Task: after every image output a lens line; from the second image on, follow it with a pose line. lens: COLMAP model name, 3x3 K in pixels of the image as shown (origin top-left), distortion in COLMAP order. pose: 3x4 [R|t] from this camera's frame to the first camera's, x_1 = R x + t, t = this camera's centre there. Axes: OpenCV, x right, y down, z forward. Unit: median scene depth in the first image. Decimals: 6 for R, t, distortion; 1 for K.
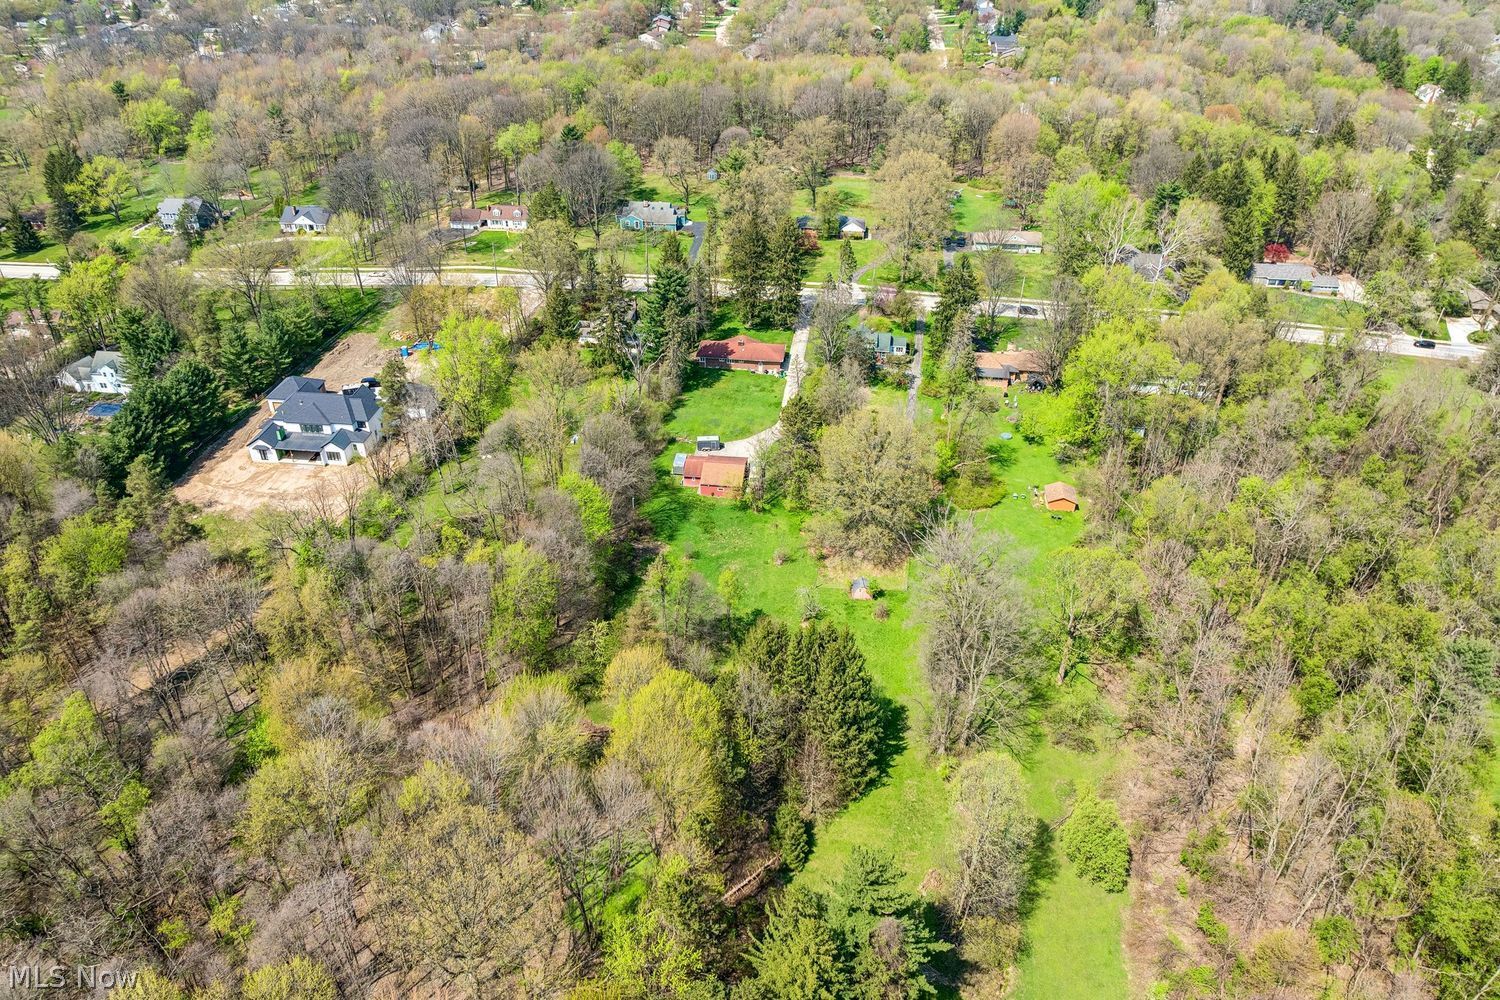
lens RADIAL K [[1044.3, 0, 750.9], [0, 1044.3, 497.6], [0, 0, 1]] dist [-0.035115, 0.006313]
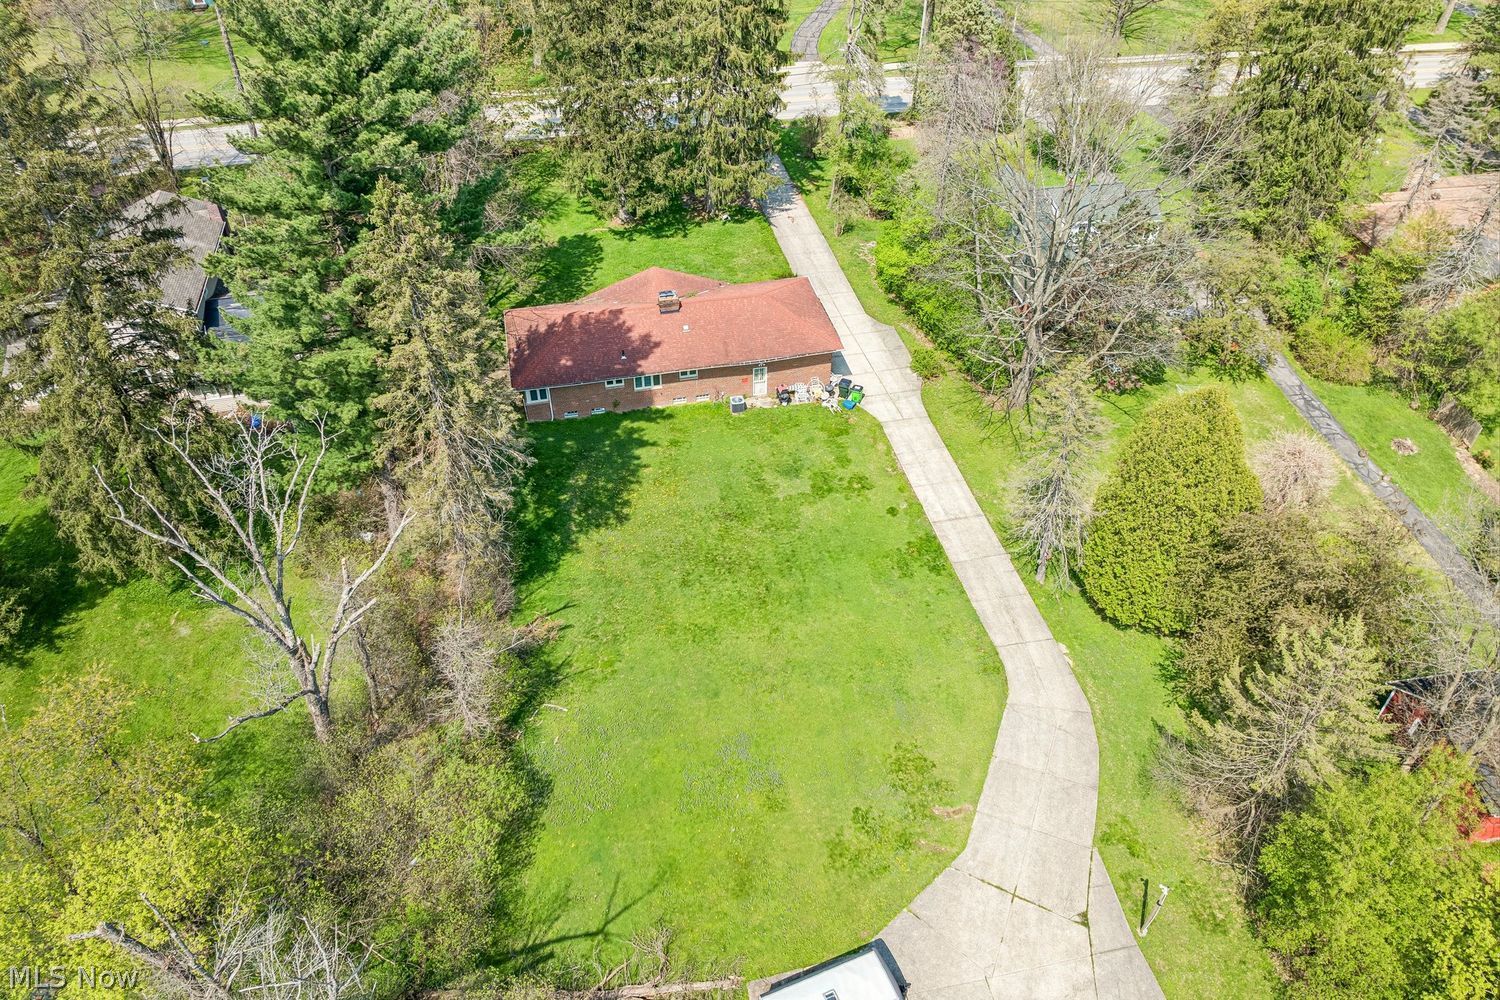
lens RADIAL K [[1044.3, 0, 749.3], [0, 1044.3, 497.3], [0, 0, 1]] dist [-0.035115, 0.006313]
pose [[0.944504, -0.219657, 0.244260, -0.071826], [0.181244, 0.968598, 0.170200, -0.155074], [-0.273975, -0.116483, 0.954657, 0.805418]]
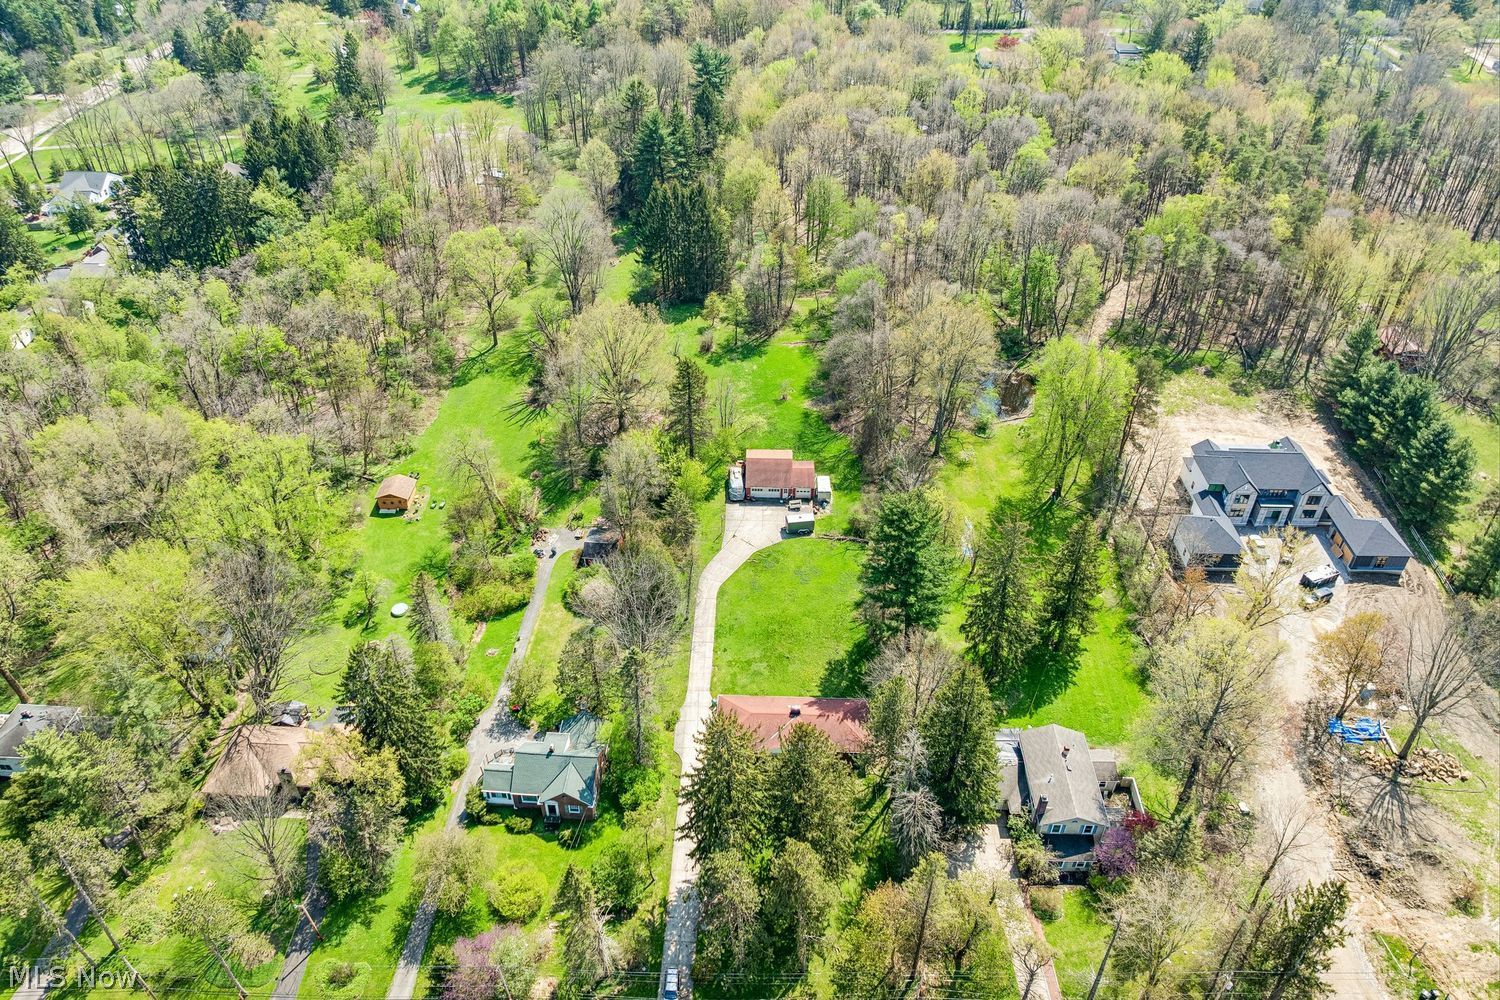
lens RADIAL K [[1044.3, 0, 753.0], [0, 1044.3, 506.9], [0, 0, 1]] dist [-0.035115, 0.006313]
pose [[-0.995148, 0.054981, -0.081592, 0.057254], [-0.060432, 0.312840, 0.947881, -0.773689], [0.077640, 0.948213, -0.308000, 1.166025]]
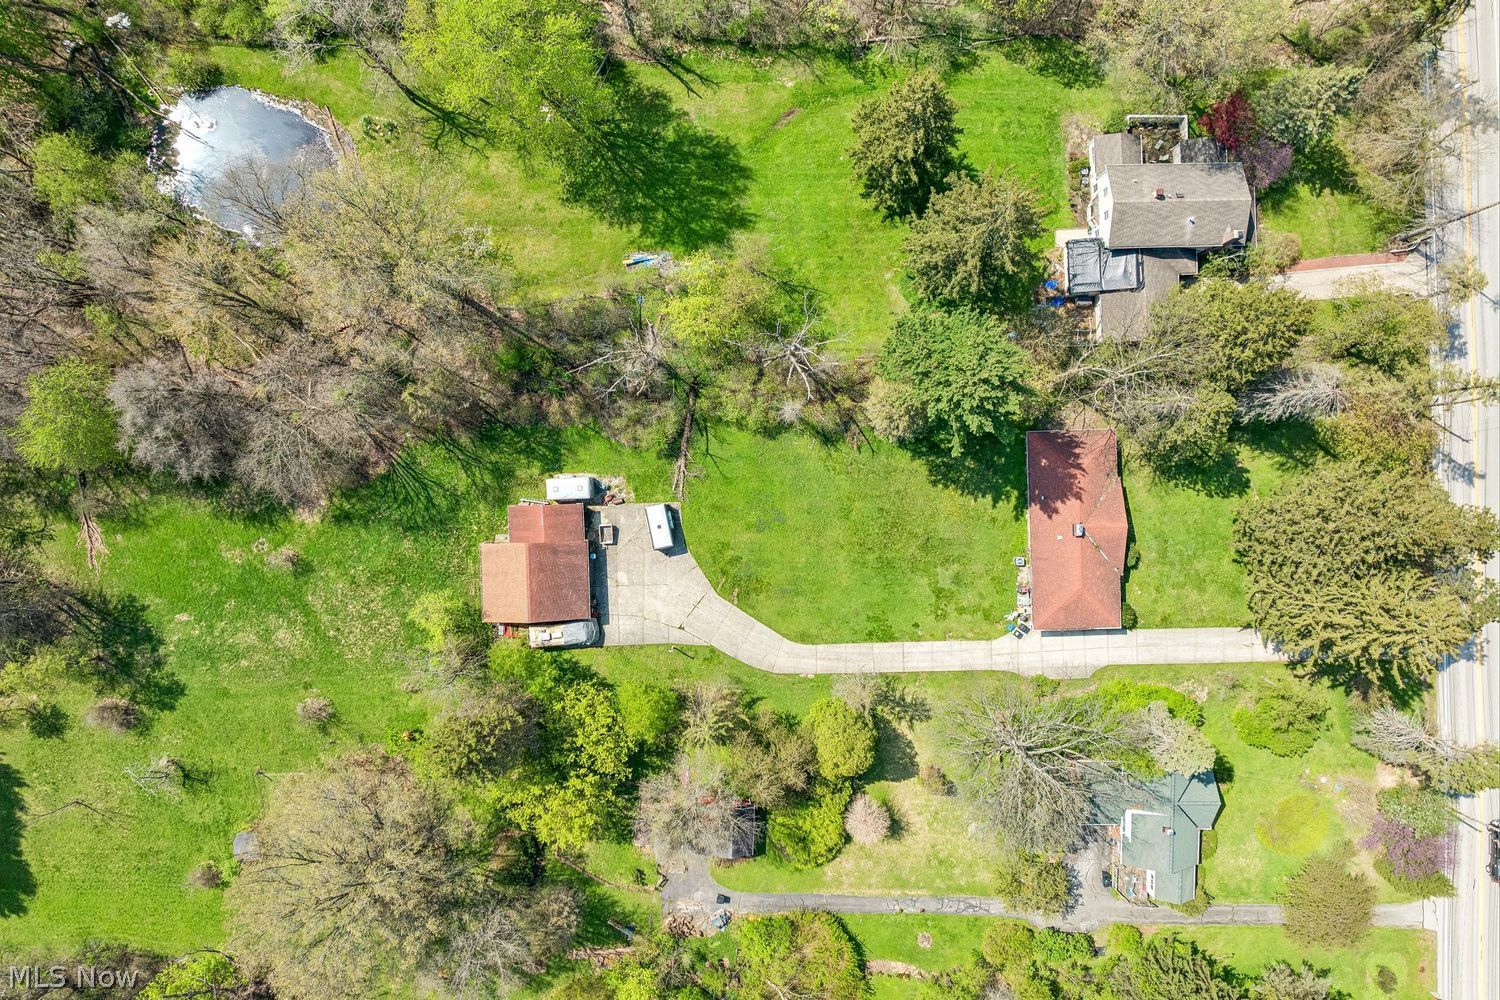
lens RADIAL K [[1044.3, 0, 750.2], [0, 1044.3, 509.2], [0, 0, 1]] dist [-0.035115, 0.006313]
pose [[0.143512, 0.989643, 0.003195, -0.041789], [-0.546294, 0.076528, 0.834090, -0.472272], [0.825208, -0.121448, 0.551618, 0.715202]]
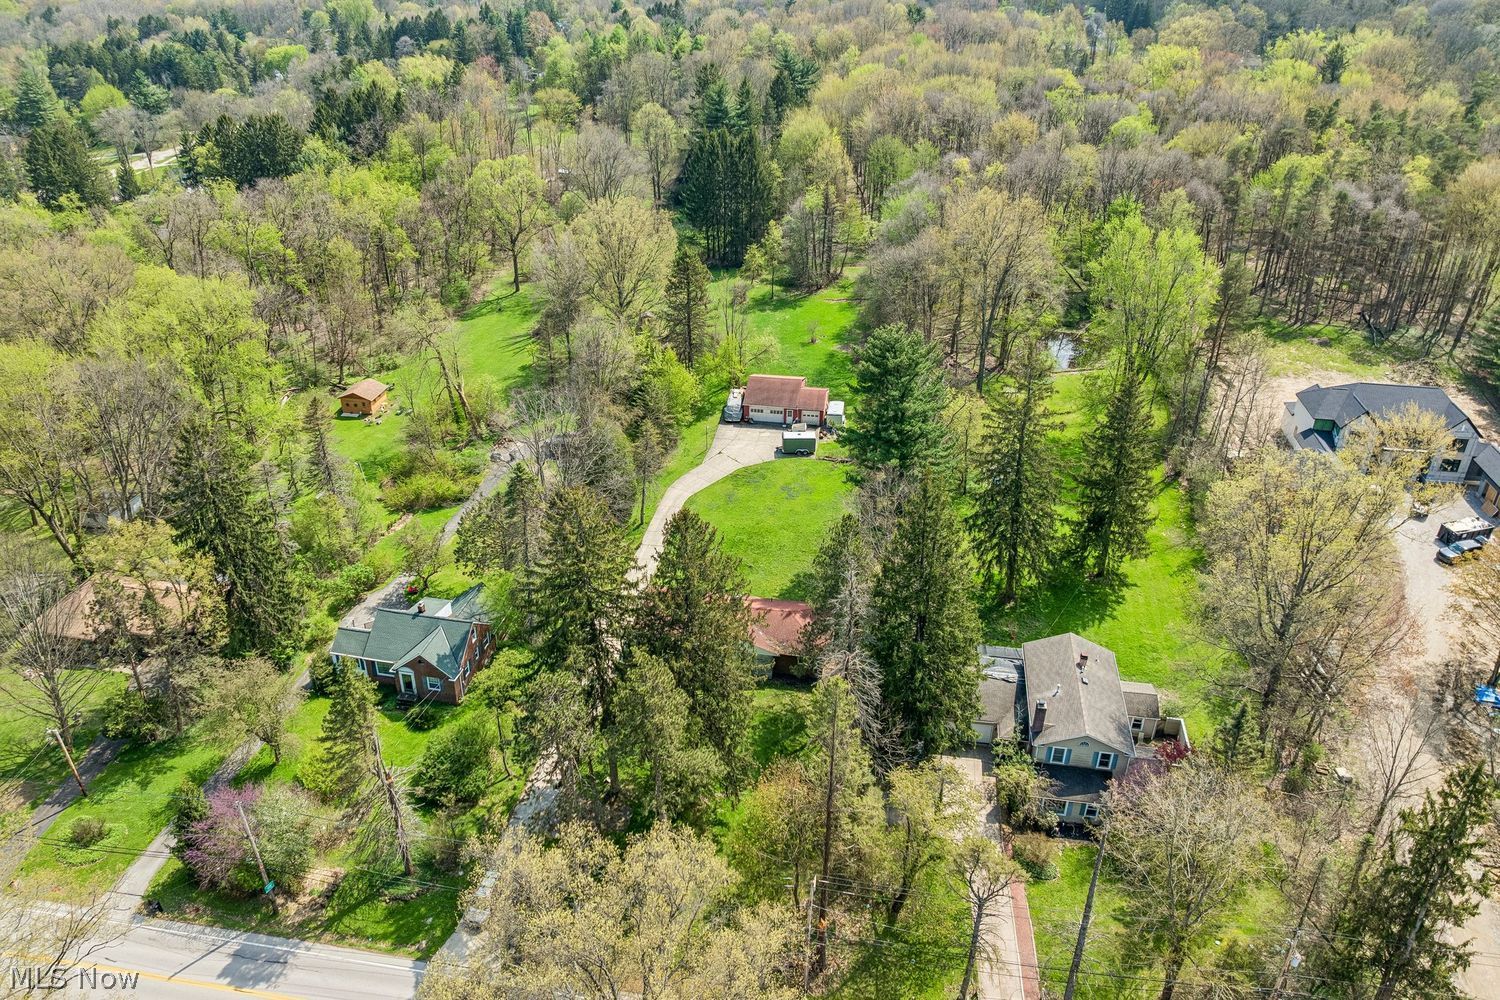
lens RADIAL K [[1044.3, 0, 743.9], [0, 1044.3, 503.3], [0, 0, 1]] dist [-0.035115, 0.006313]
pose [[-0.998681, -0.026780, 0.043808, -0.033515], [0.027430, 0.442985, 0.896109, -0.605850], [-0.043404, 0.896129, -0.441666, 1.261913]]
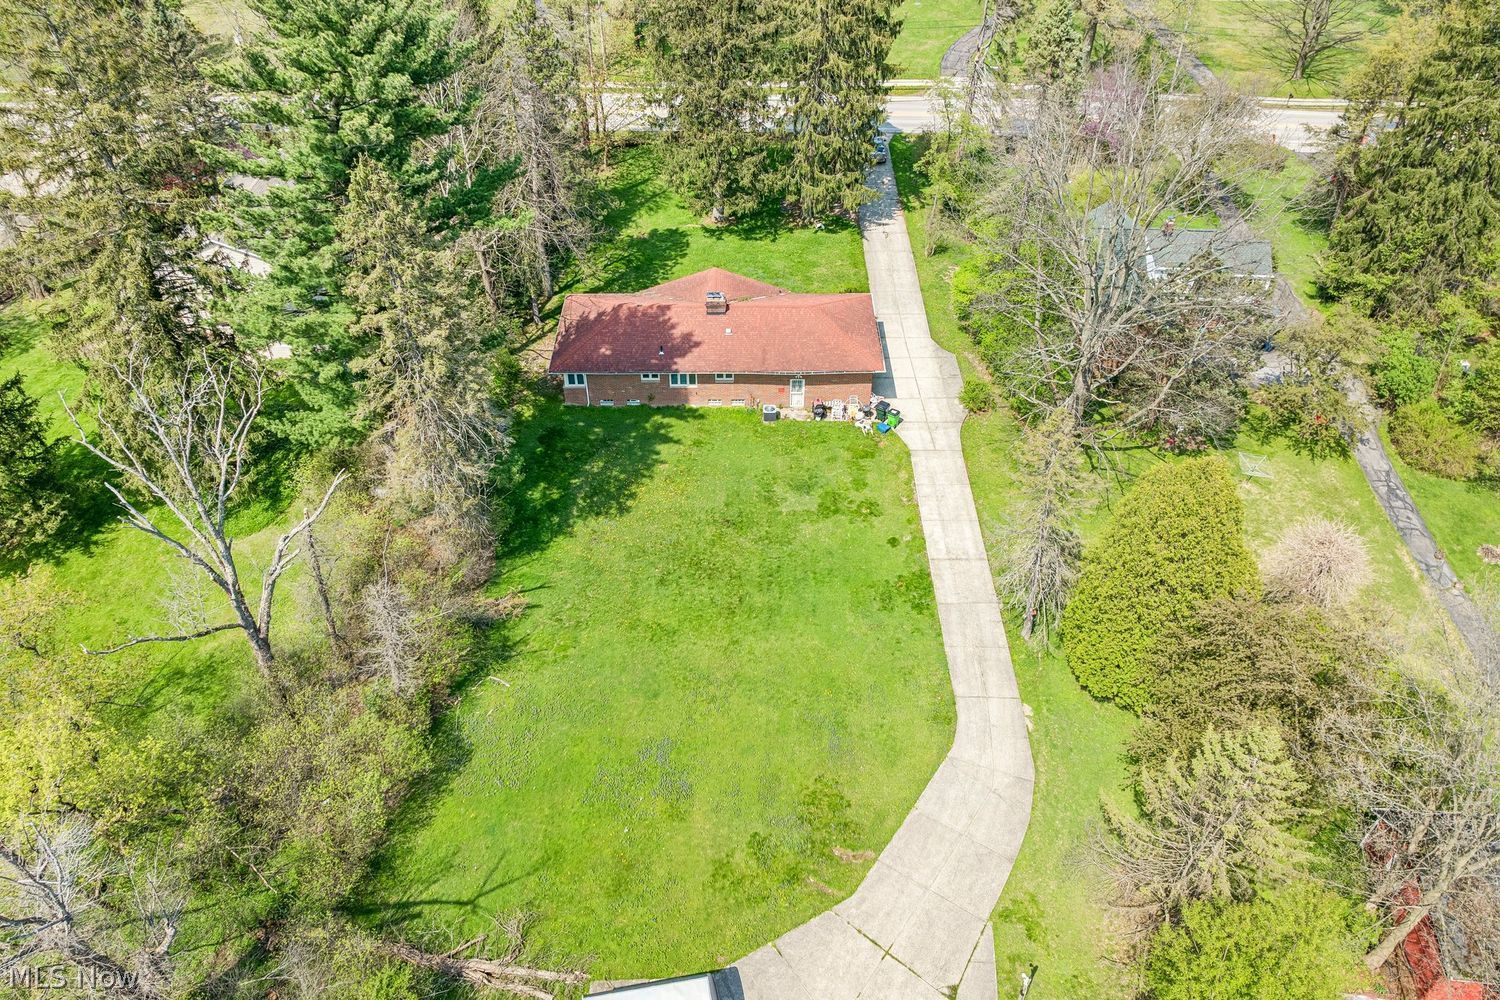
lens RADIAL K [[1044.3, 0, 751.8], [0, 1044.3, 499.5], [0, 0, 1]] dist [-0.035115, 0.006313]
pose [[0.992619, -0.082652, 0.088746, -0.030982], [0.068720, 0.986302, 0.149953, -0.151414], [-0.099924, -0.142748, 0.984702, 0.799004]]
